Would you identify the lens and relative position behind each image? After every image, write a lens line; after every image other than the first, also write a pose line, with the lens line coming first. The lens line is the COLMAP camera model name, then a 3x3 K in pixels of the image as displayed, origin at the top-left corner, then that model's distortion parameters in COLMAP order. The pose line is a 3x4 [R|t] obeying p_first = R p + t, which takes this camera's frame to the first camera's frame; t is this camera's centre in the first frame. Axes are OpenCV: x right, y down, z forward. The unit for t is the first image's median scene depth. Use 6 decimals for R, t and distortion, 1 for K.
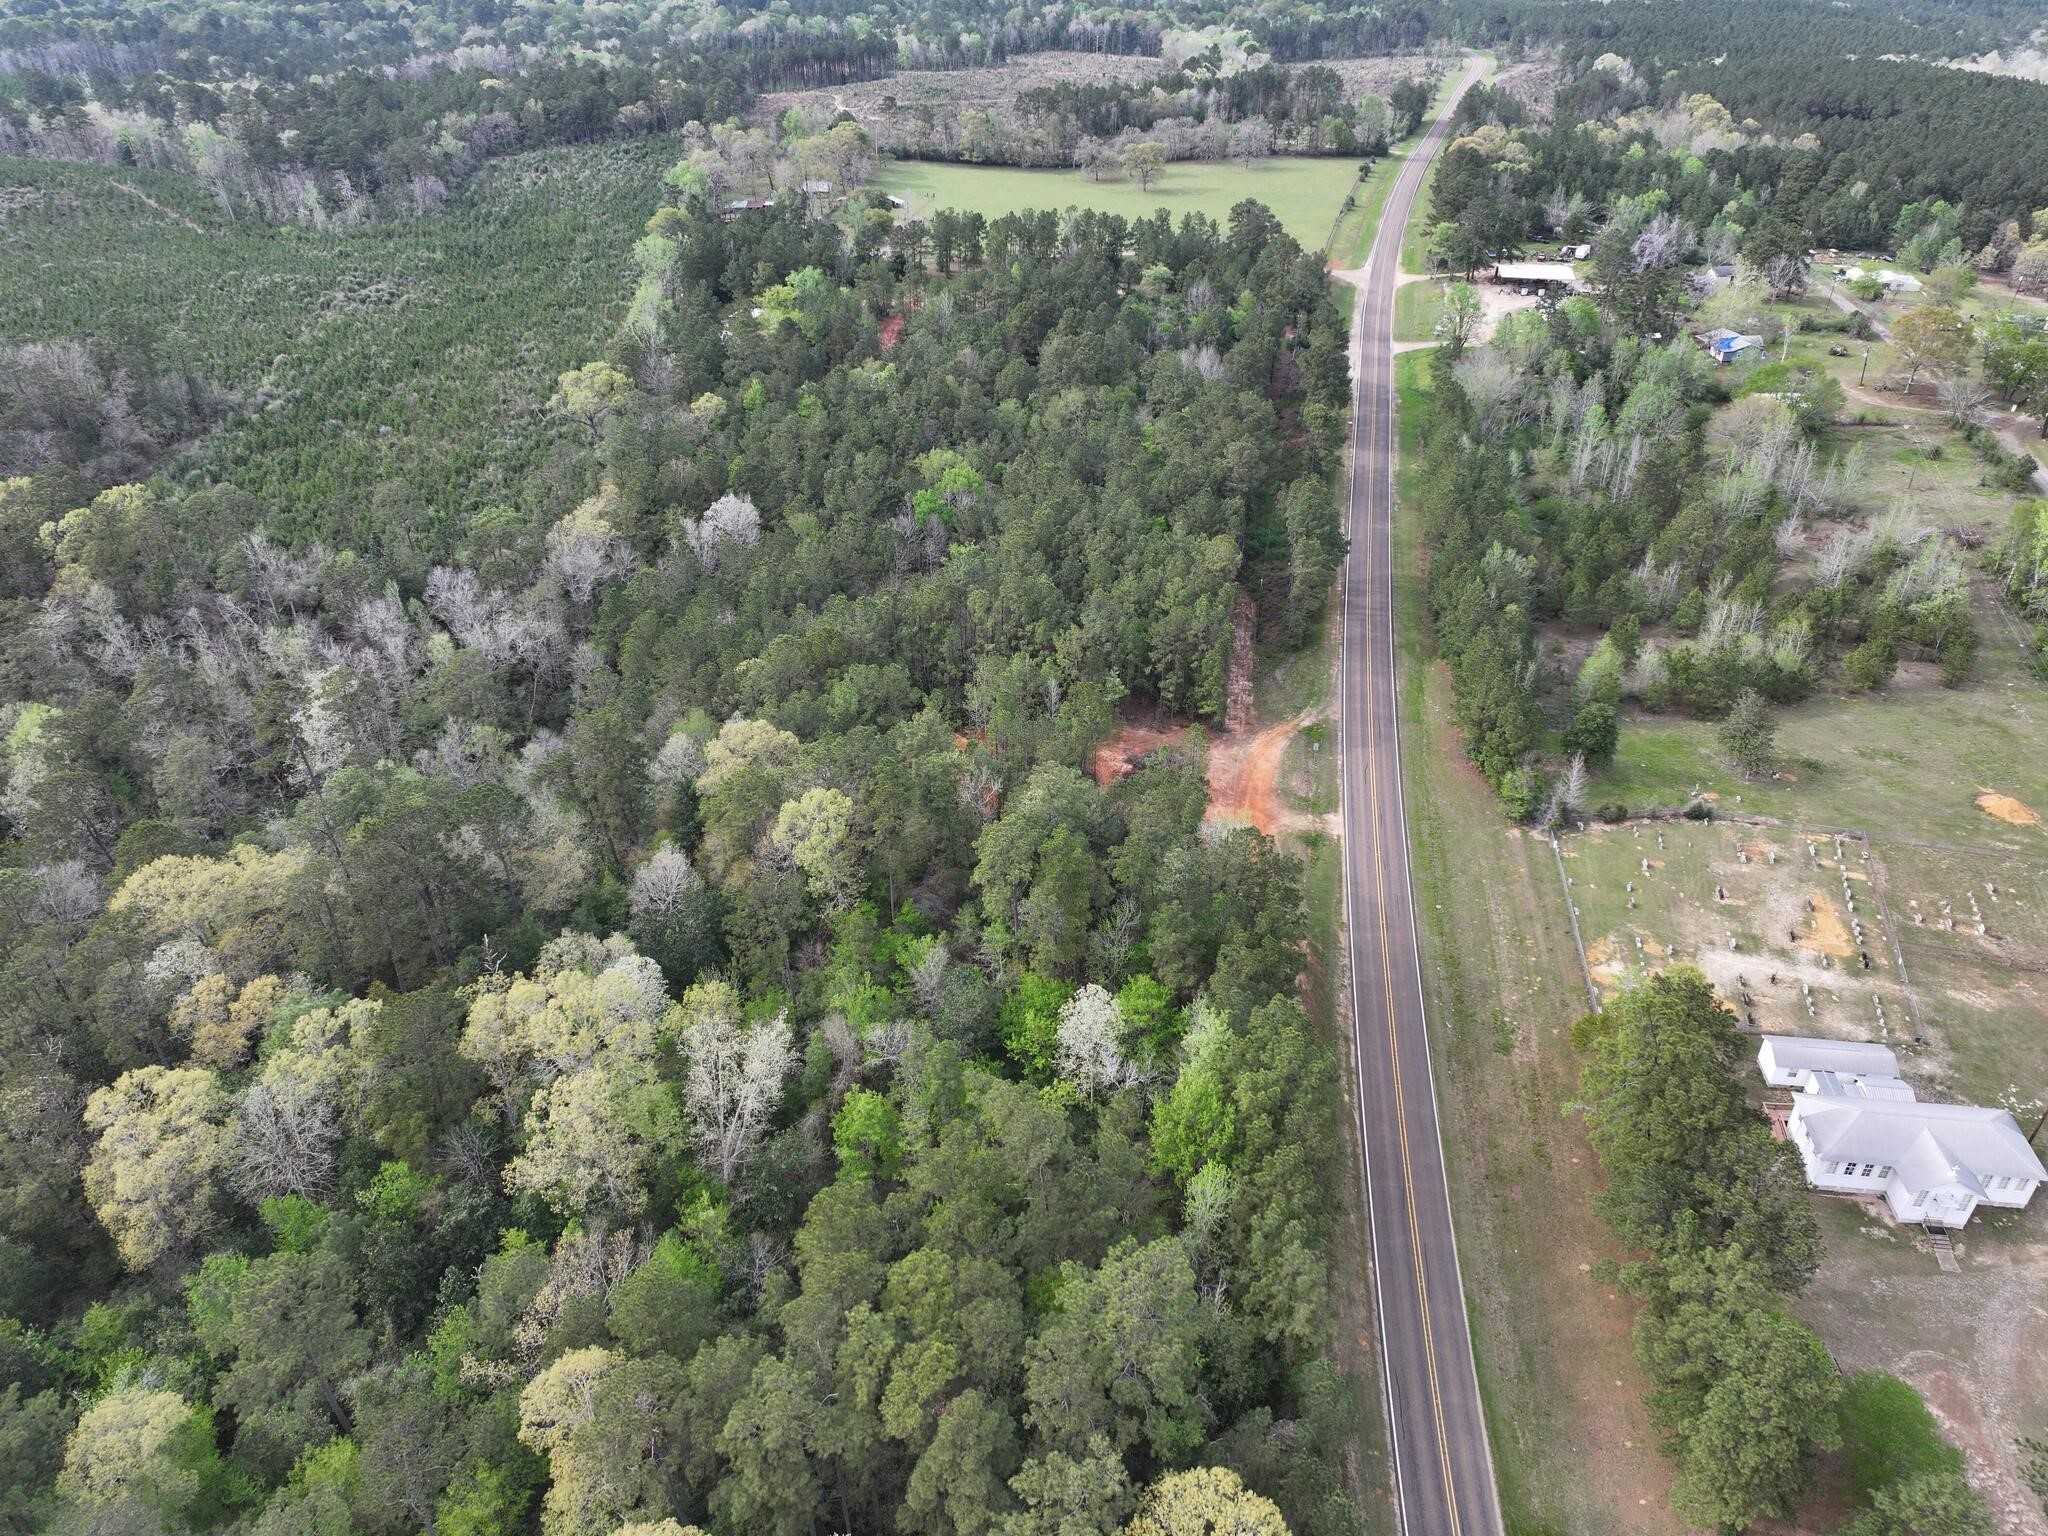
lens RADIAL K [[1434.6, 0, 1029.5], [0, 1434.6, 758.1], [0, 0, 1]] dist [0.000596, 0.014664]
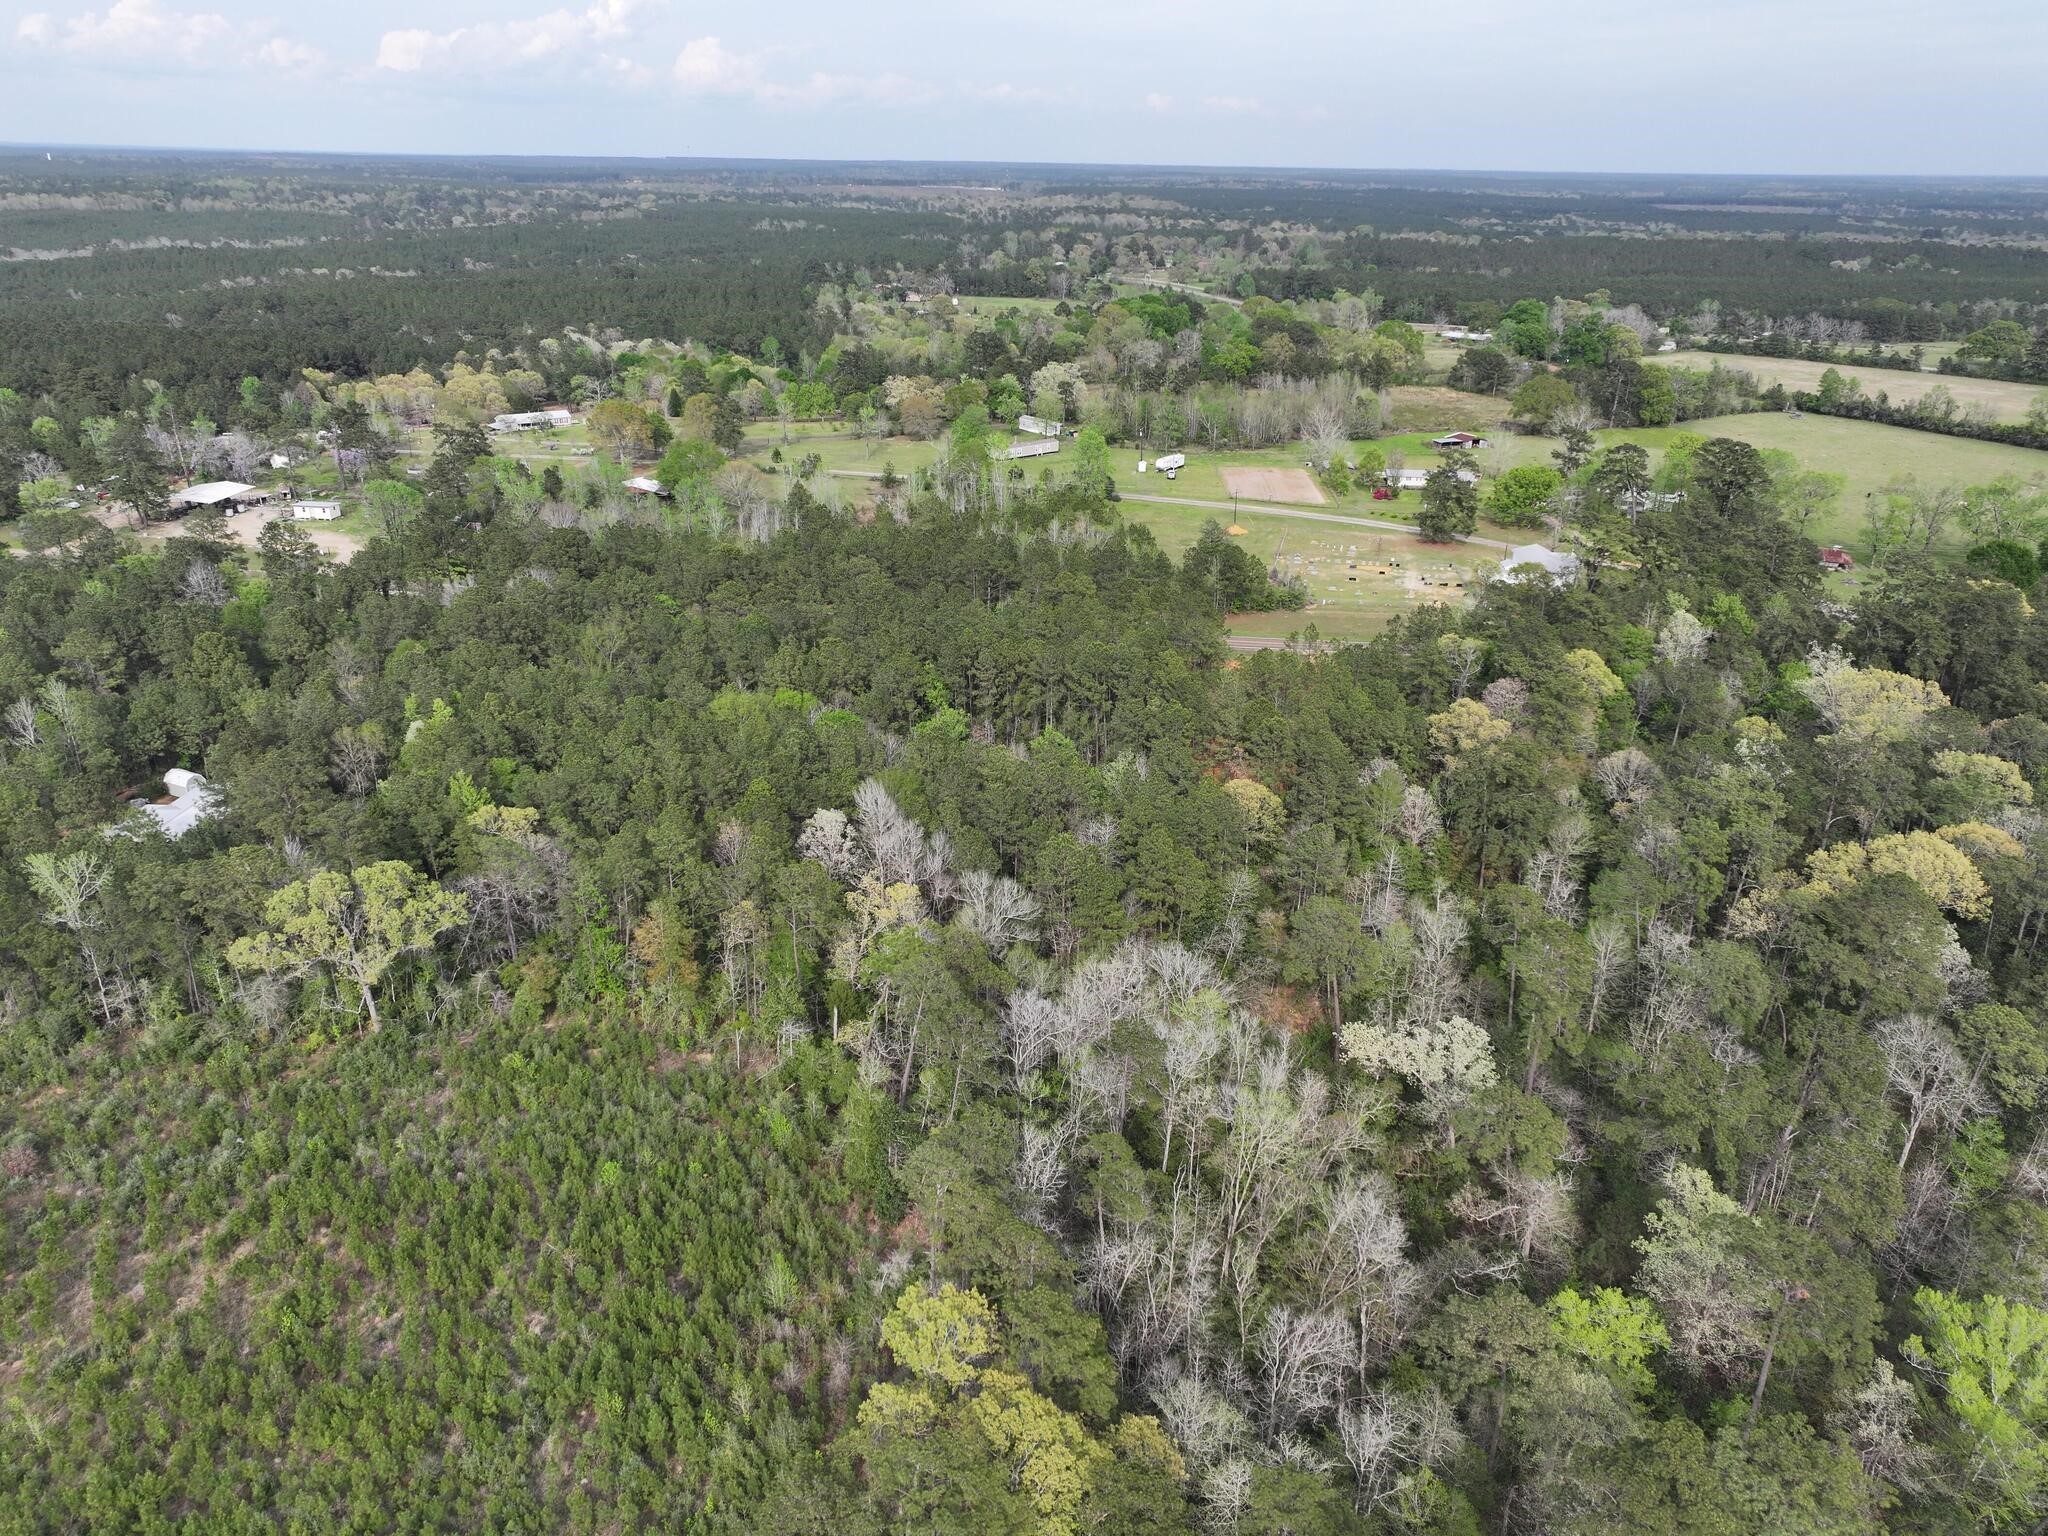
lens RADIAL K [[1434.6, 0, 1029.5], [0, 1434.6, 758.1], [0, 0, 1]] dist [0.000596, 0.014664]
pose [[-0.041970, -0.391887, 0.919056, -1.079121], [0.526259, 0.773249, 0.353747, -0.501697], [-0.849288, 0.498508, 0.173780, 0.953460]]
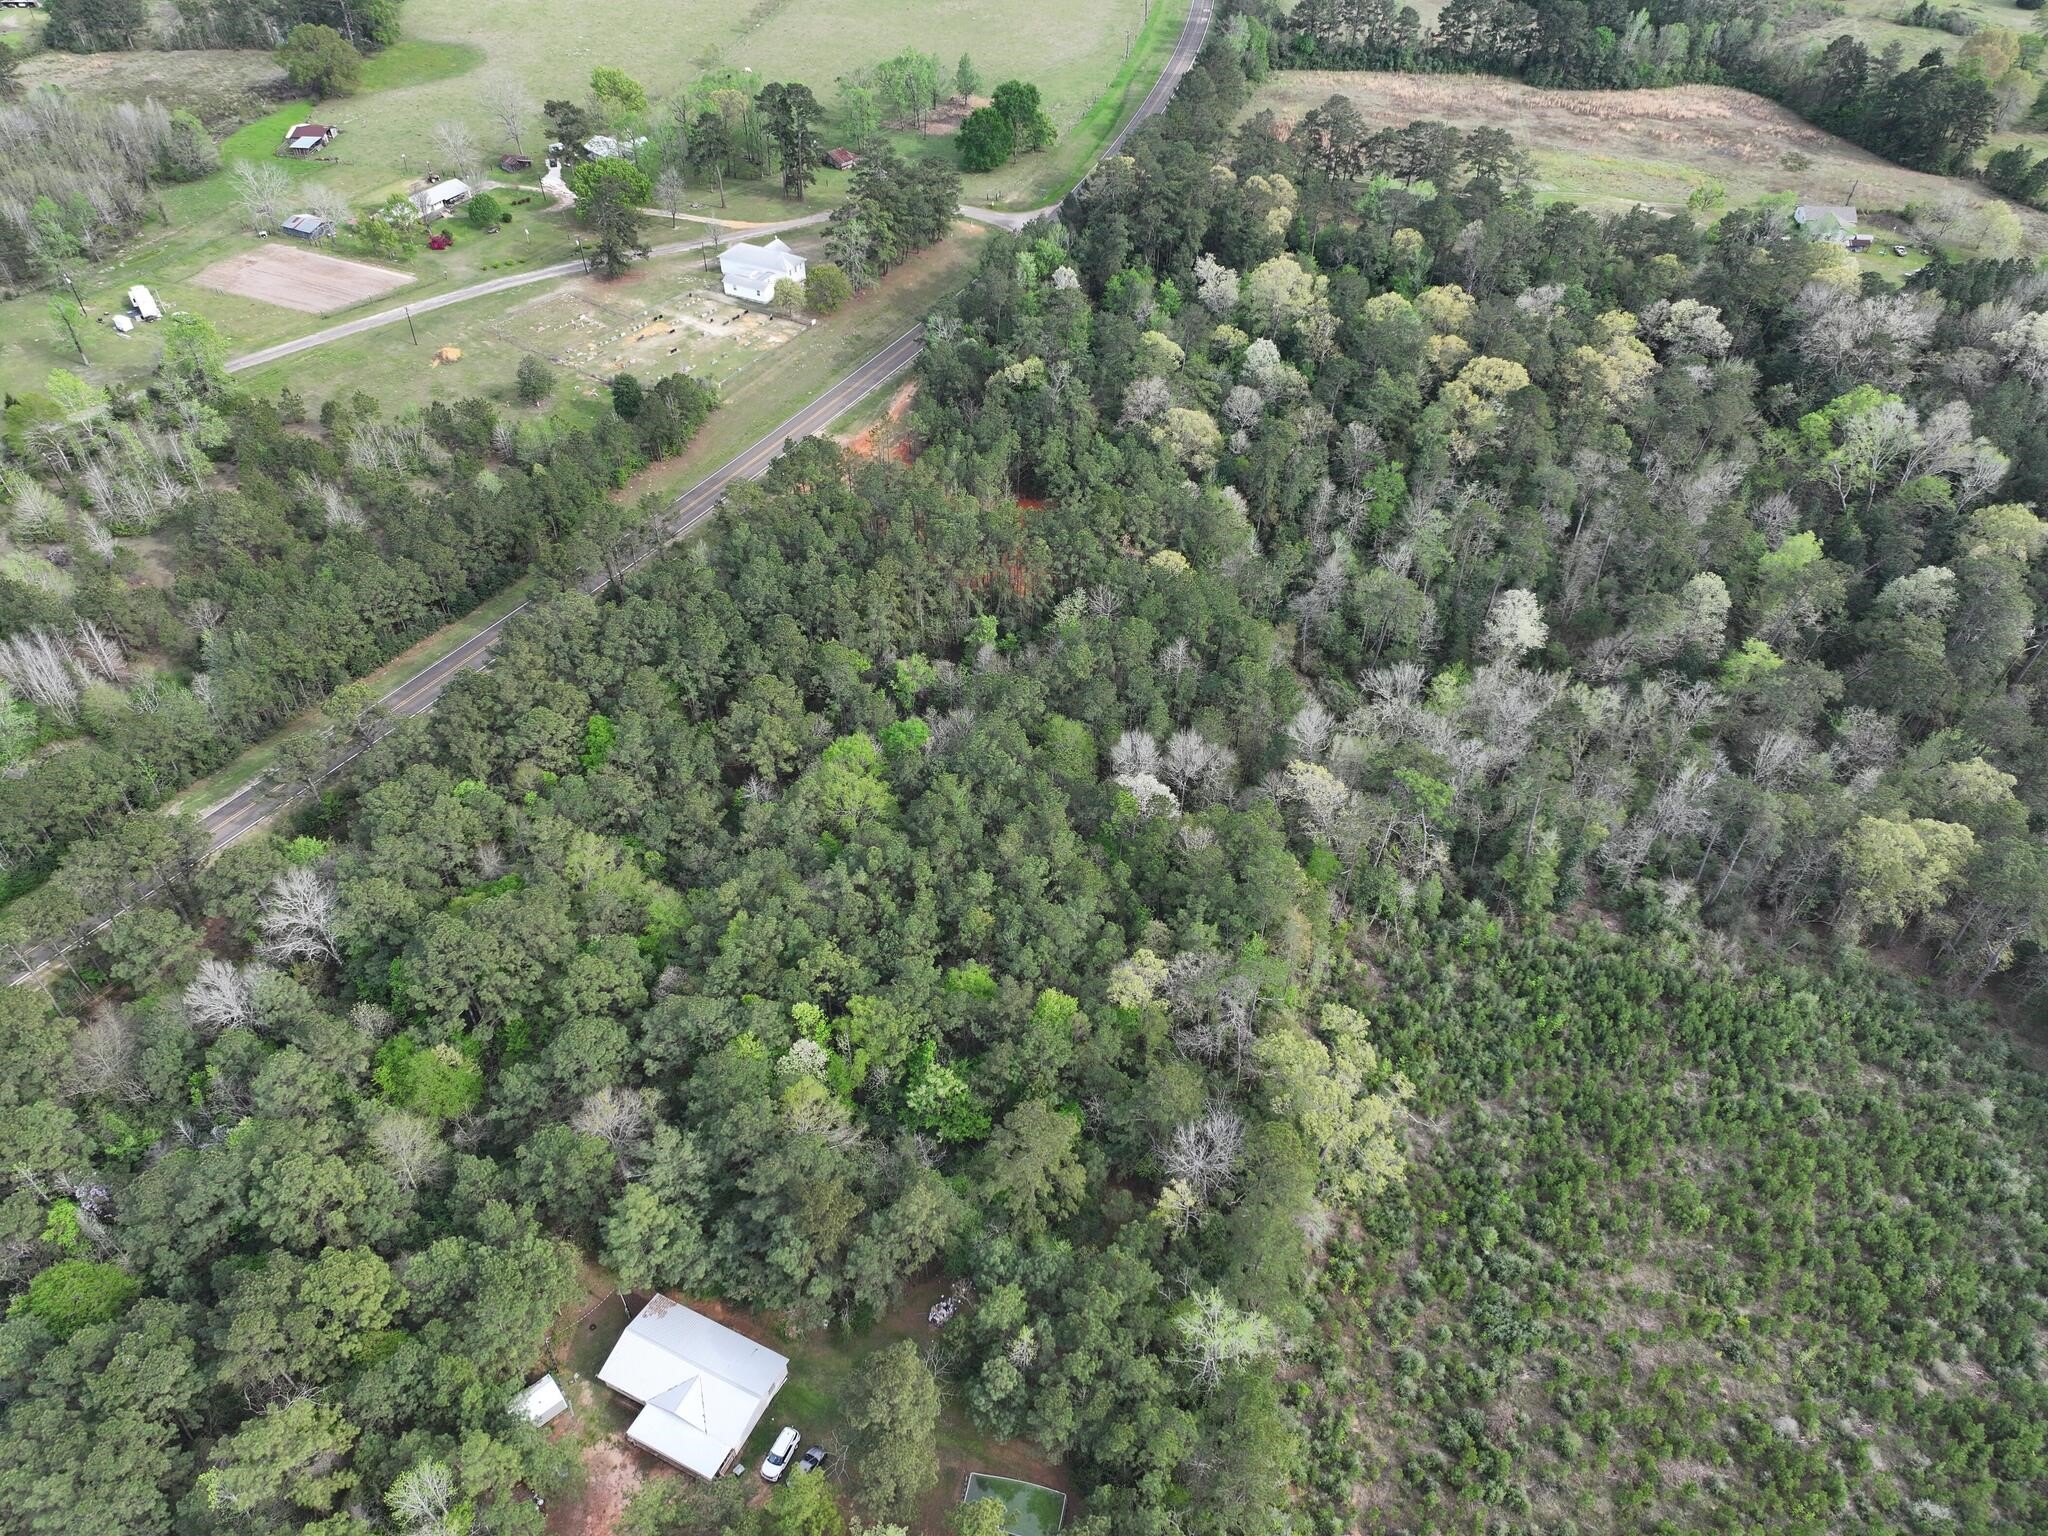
lens RADIAL K [[1434.6, 0, 1029.5], [0, 1434.6, 758.1], [0, 0, 1]] dist [0.000596, 0.014664]
pose [[-0.942615, -0.232476, 0.239648, -0.413091], [0.168830, 0.287359, 0.942826, -1.157723], [-0.288050, 0.929182, -0.231620, 1.470096]]
